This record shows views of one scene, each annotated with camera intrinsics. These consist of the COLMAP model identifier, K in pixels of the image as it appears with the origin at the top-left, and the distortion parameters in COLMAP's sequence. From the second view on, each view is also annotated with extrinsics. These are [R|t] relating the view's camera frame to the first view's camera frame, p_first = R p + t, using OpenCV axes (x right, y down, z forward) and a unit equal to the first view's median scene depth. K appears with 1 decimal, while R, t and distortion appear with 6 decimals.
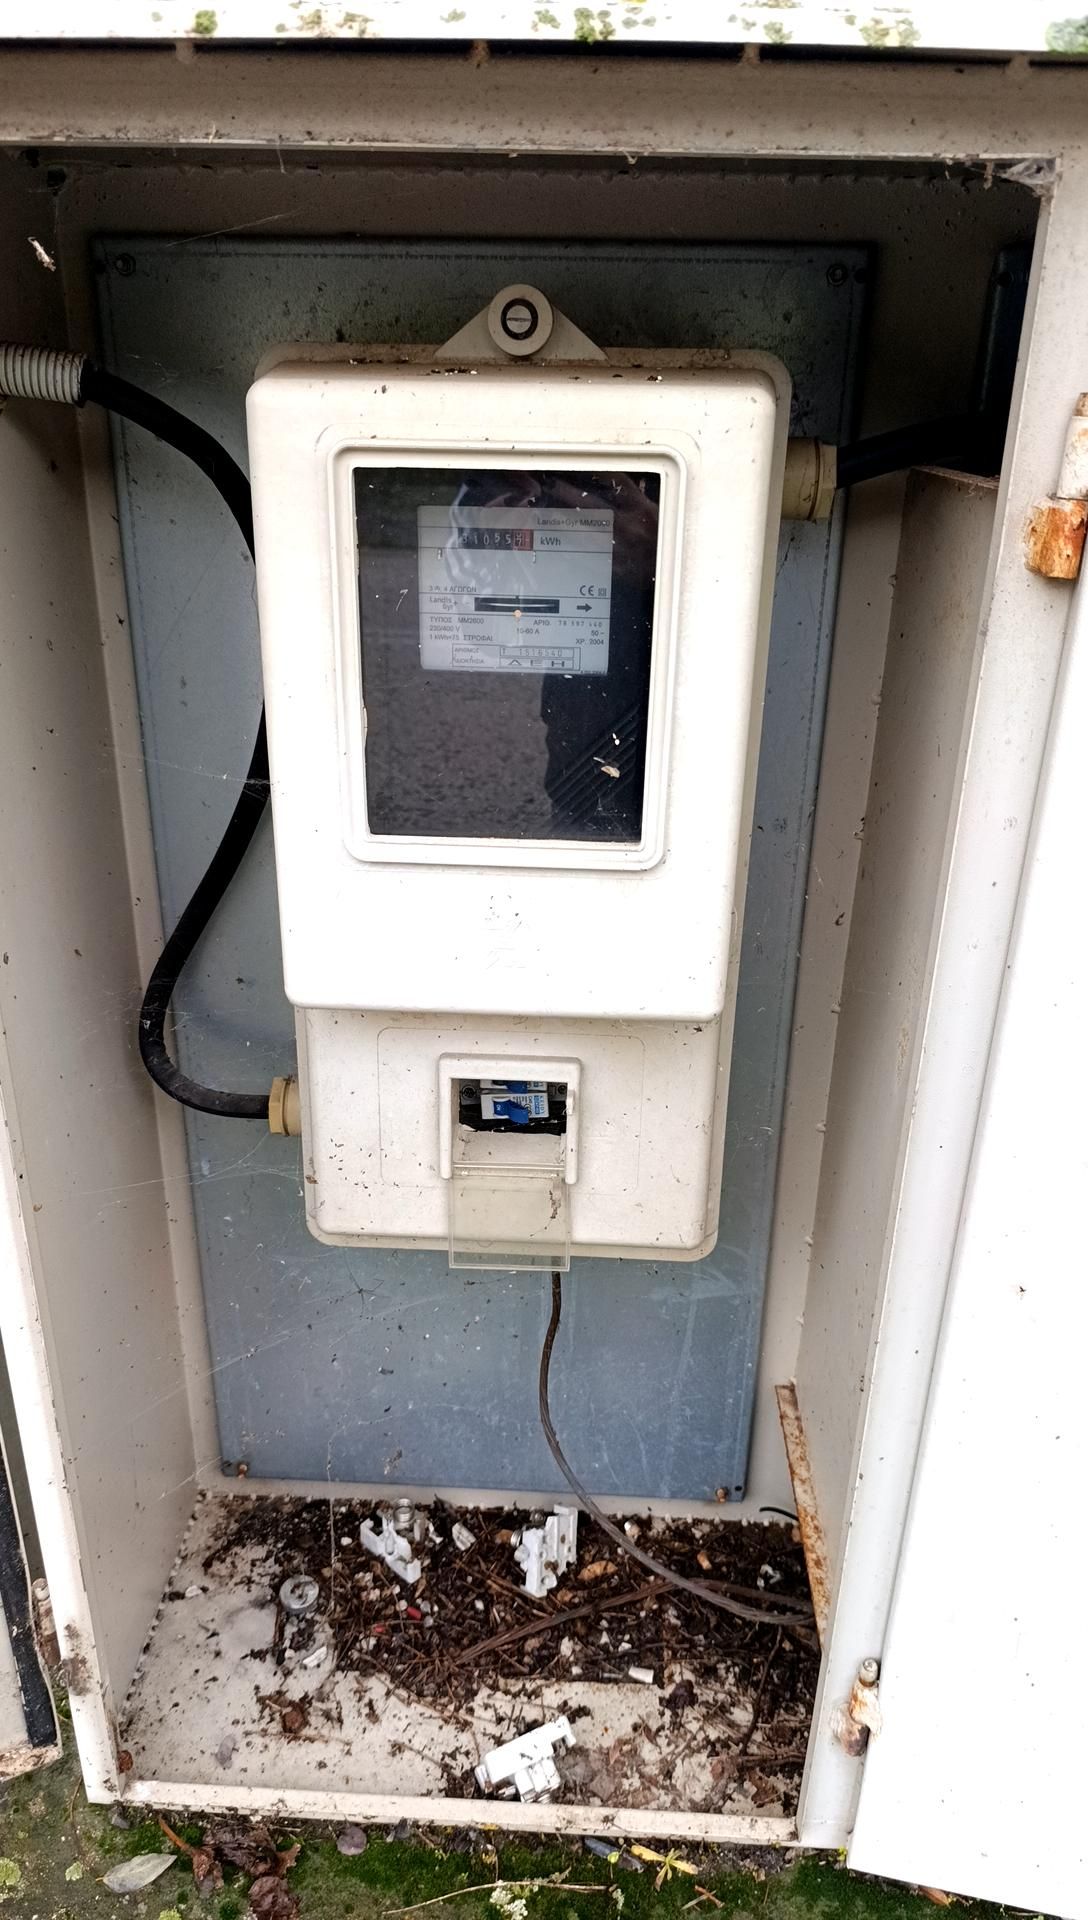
lens RADIAL K [[1431.2, 0, 552.5], [0, 1431.2, 968.7], [0, 0, 1]] dist [0.050654, -0.079071]
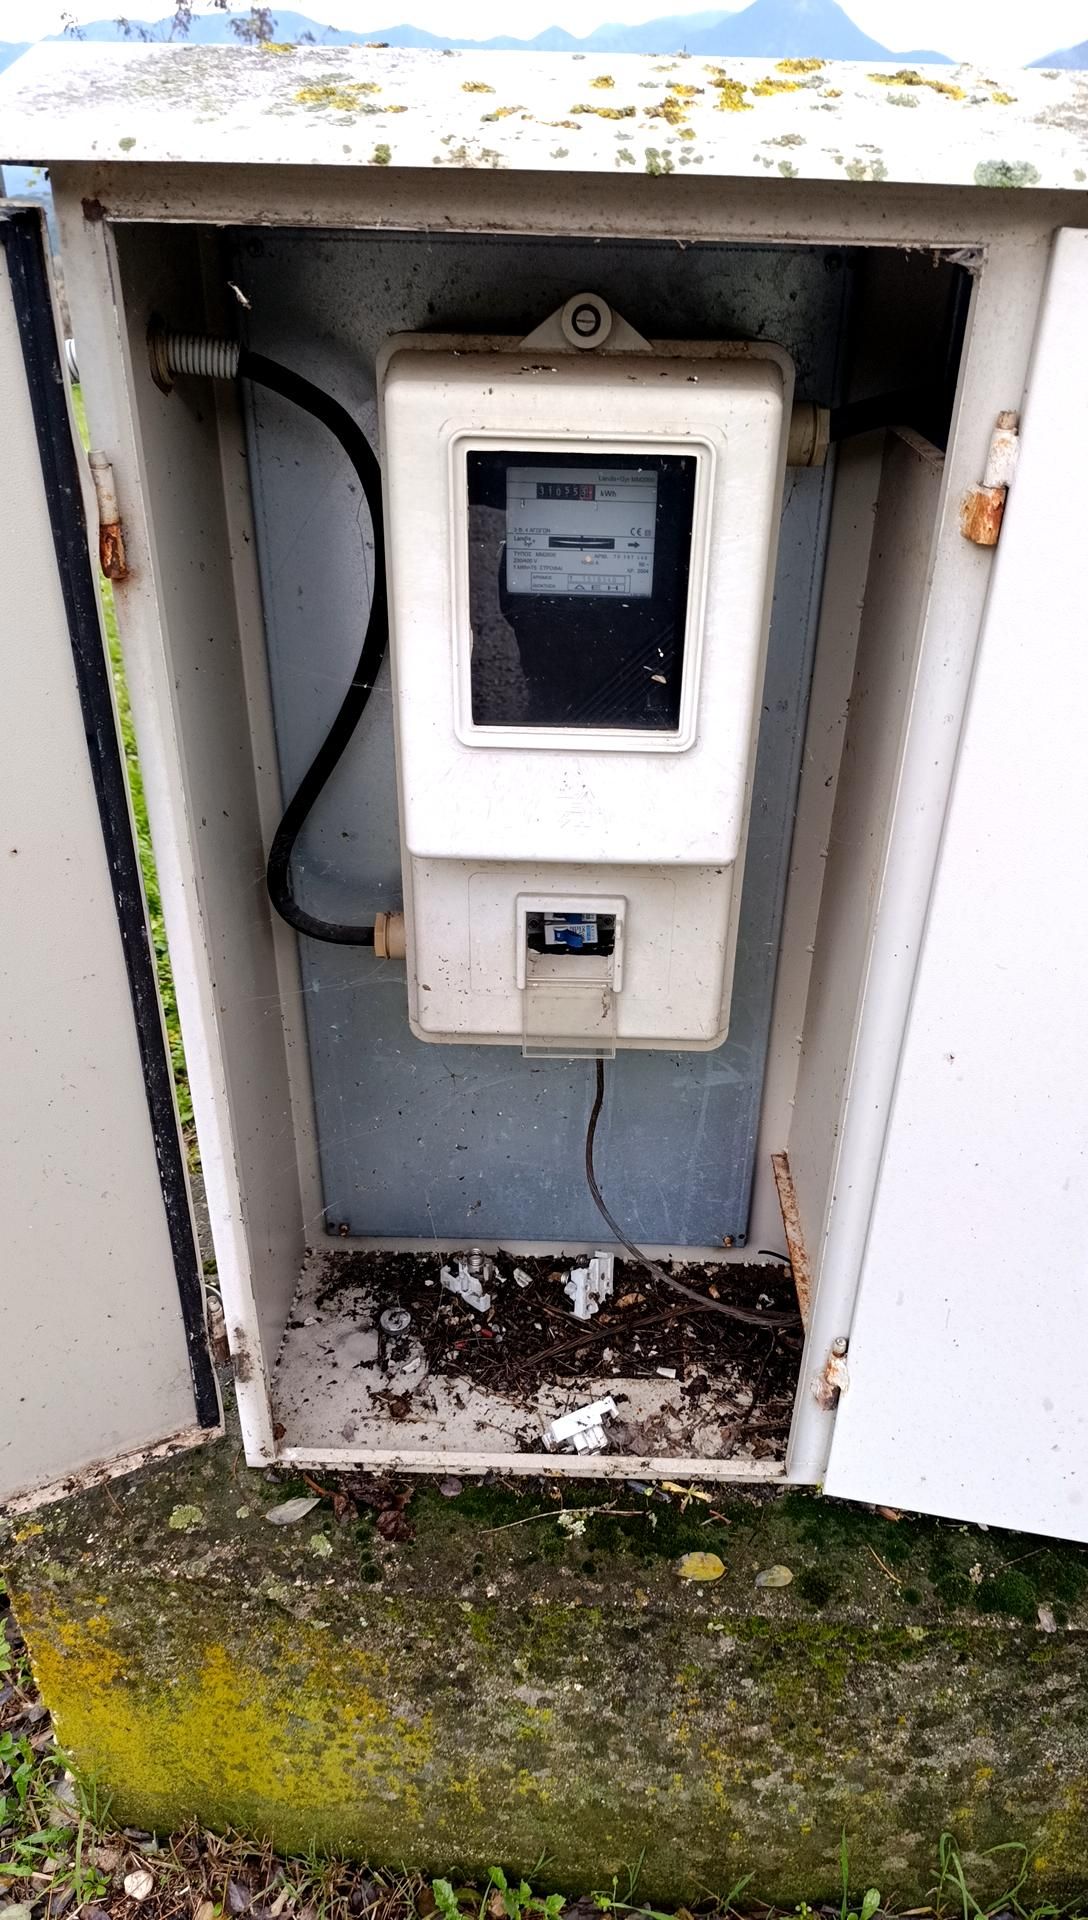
lens RADIAL K [[1448.3, 0, 581.5], [0, 1448.3, 1016.7], [0, 0, 1]] dist [0.060228, -0.090025]
pose [[0.999669, -0.012071, 0.022701, -0.045396], [0.008704, 0.989689, 0.142967, -0.013885], [-0.024193, -0.142723, 0.989467, -0.272458]]
